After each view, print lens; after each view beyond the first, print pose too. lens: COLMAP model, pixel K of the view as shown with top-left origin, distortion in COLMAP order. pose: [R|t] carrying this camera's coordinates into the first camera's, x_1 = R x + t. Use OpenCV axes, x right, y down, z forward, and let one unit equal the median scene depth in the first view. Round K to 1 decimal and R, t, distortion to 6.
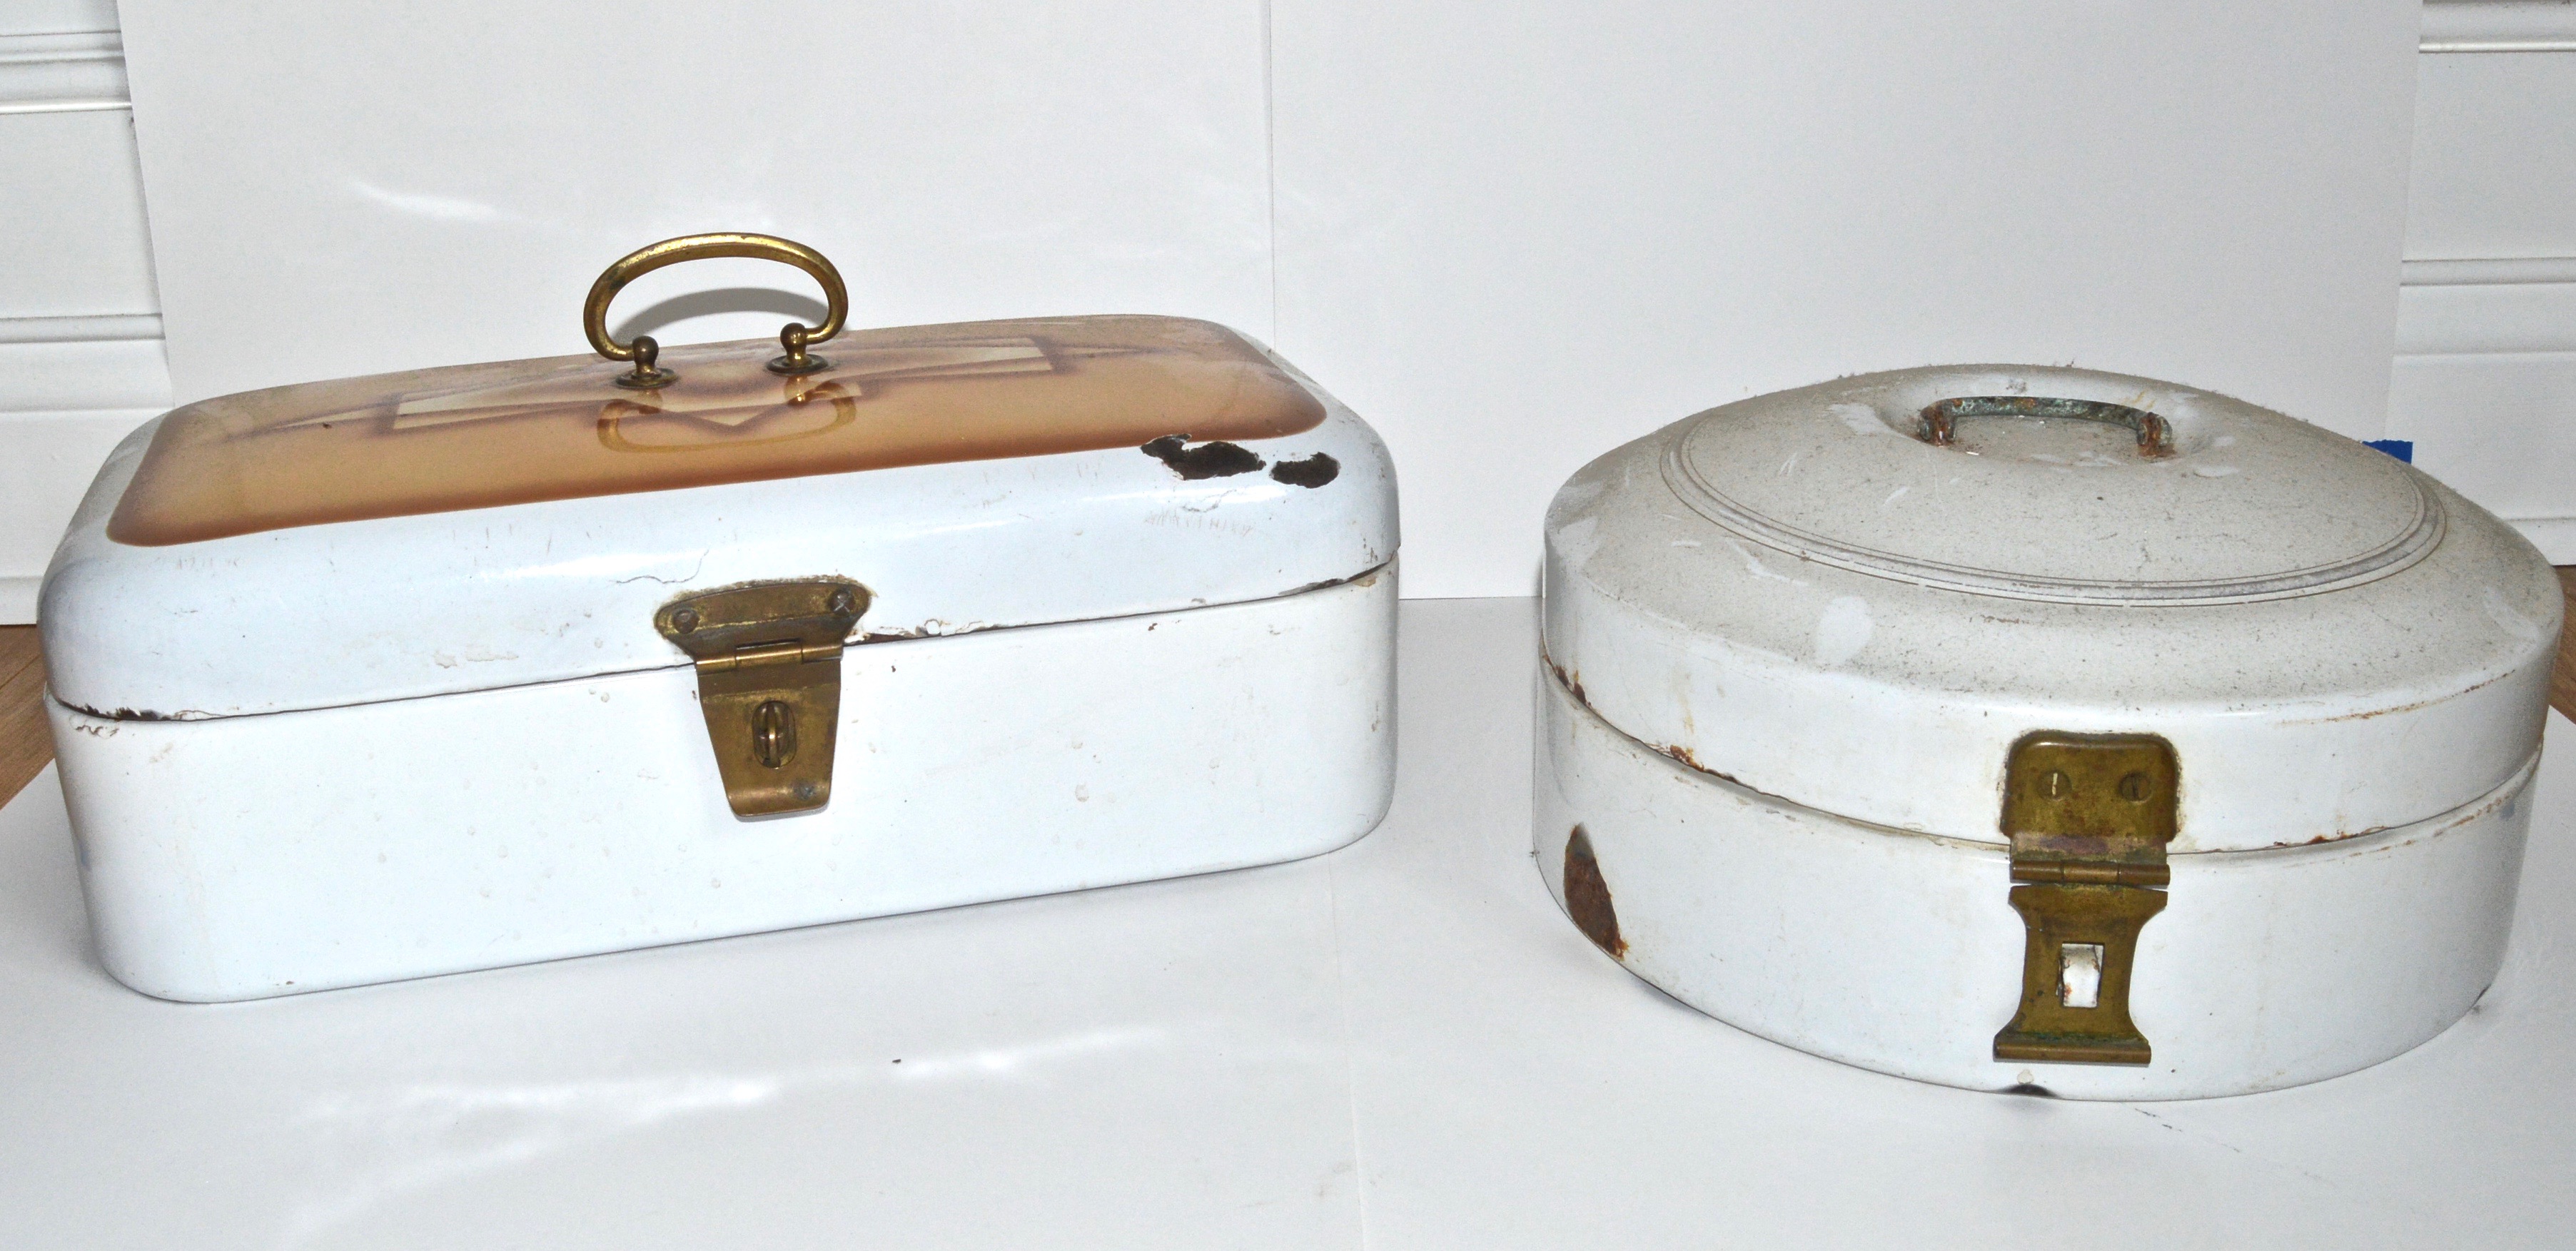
lens RADIAL K [[2504.3, 0, 1285.5], [0, 2504.3, 577.8], [0, 0, 1]] dist [-0.073666, 0.000000]
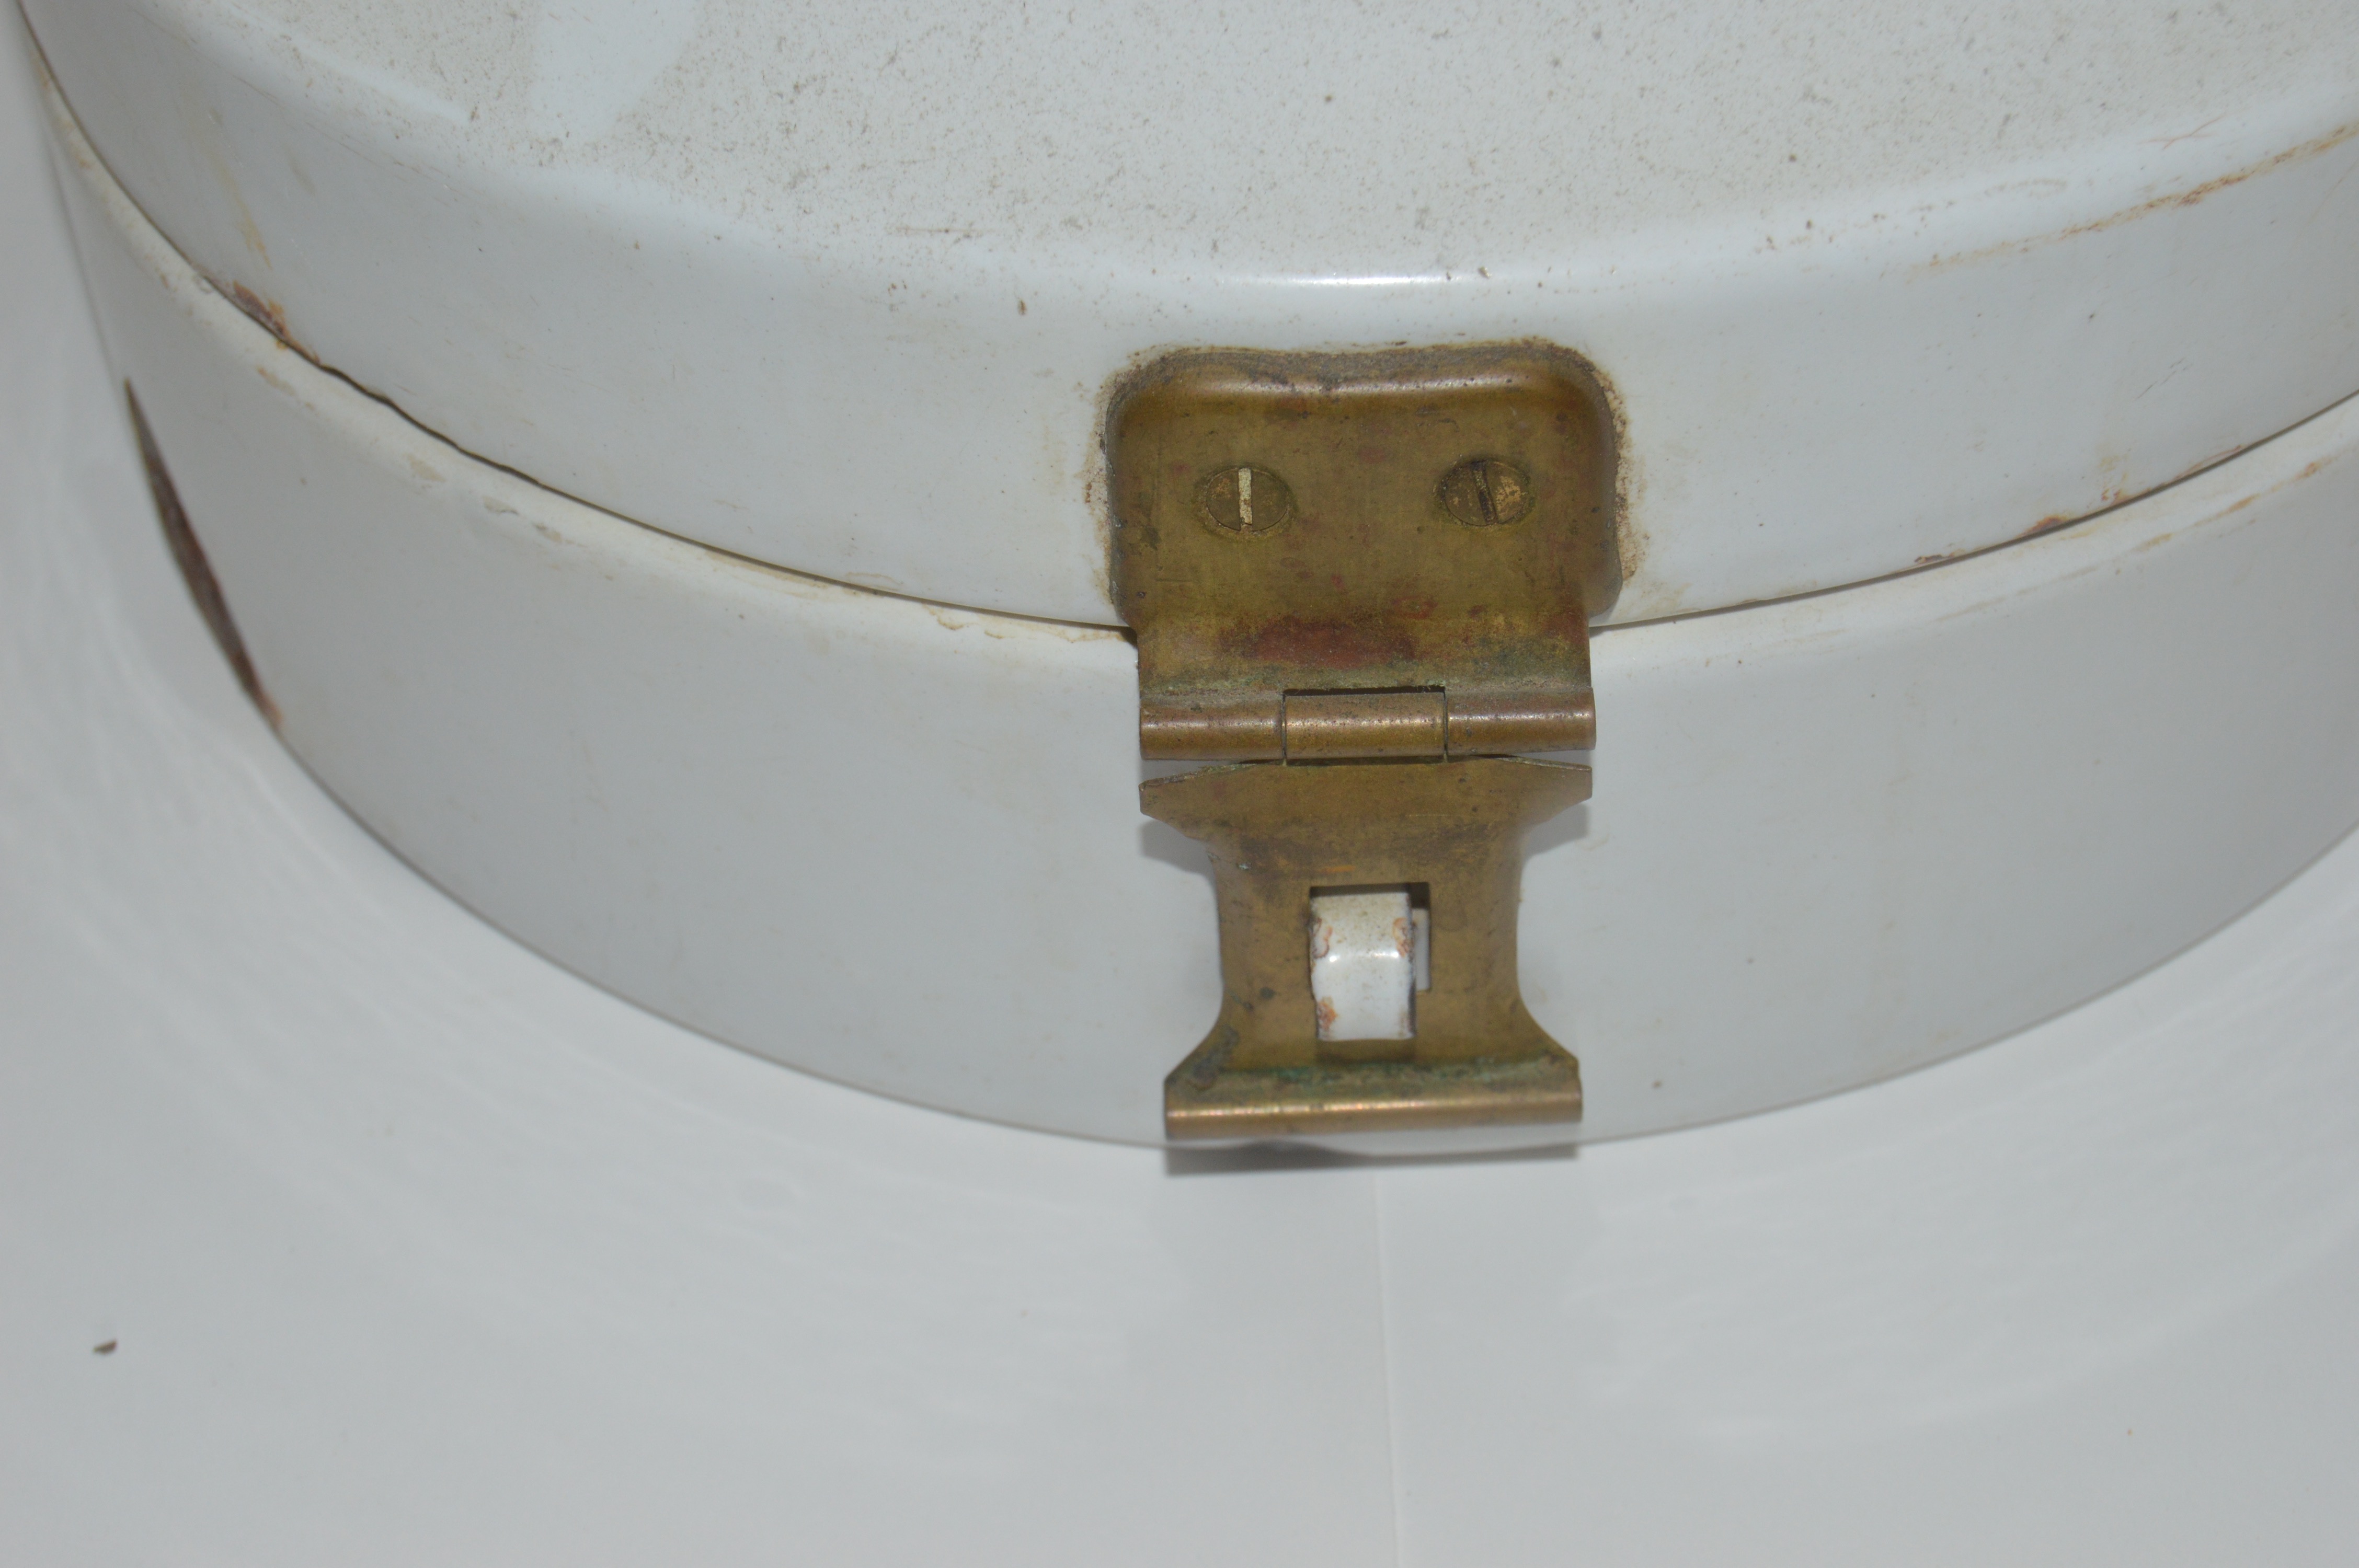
lens RADIAL K [[4085.6, 0, 1193.7], [0, 4085.6, 788.5], [0, 0, 1]] dist [-0.045501, 0.000000]
pose [[0.988848, -0.120078, 0.088093, 0.242165], [0.066397, 0.884946, 0.460937, -0.127602], [-0.133306, -0.449947, 0.883050, 0.490356]]
